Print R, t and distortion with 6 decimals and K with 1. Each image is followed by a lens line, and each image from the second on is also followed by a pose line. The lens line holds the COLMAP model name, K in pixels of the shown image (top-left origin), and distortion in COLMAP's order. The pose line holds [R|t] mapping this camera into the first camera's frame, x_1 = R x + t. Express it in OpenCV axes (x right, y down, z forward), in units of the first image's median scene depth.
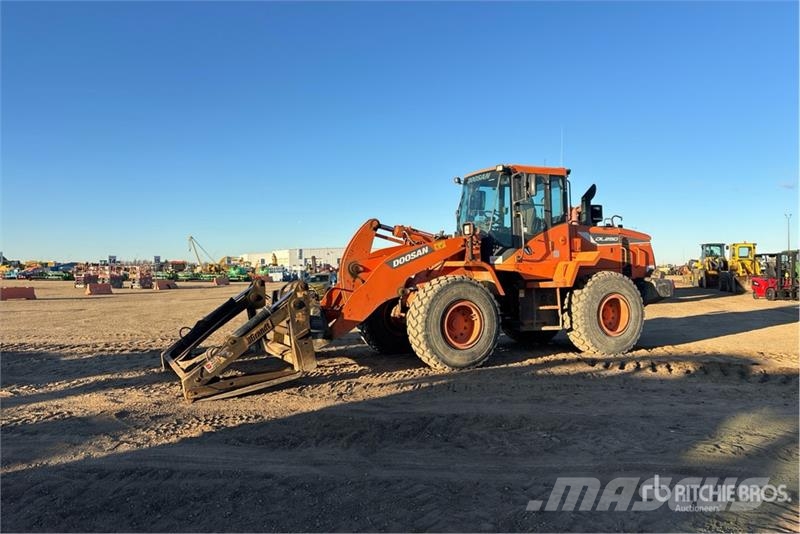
lens RADIAL K [[624.1, 0, 402.3], [0, 624.1, 269.1], [0, 0, 1]] dist [0.049444, -0.000515]
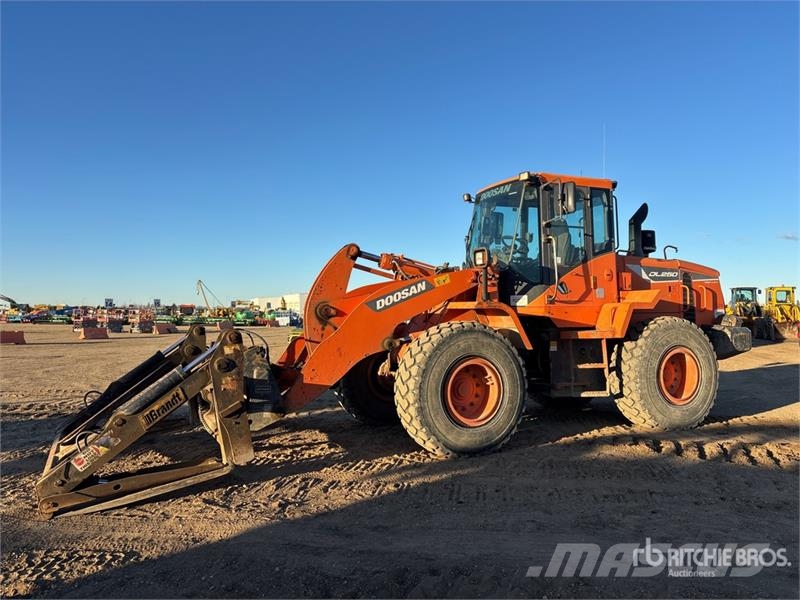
lens RADIAL K [[607.1, 0, 400.9], [0, 607.1, 305.7], [0, 0, 1]] dist [0.023925, -0.011582]
pose [[0.999695, 0.003041, -0.024495, 0.027617], [-0.003370, 0.999904, -0.013420, 0.001317], [0.024452, 0.013499, 0.999610, 0.272537]]
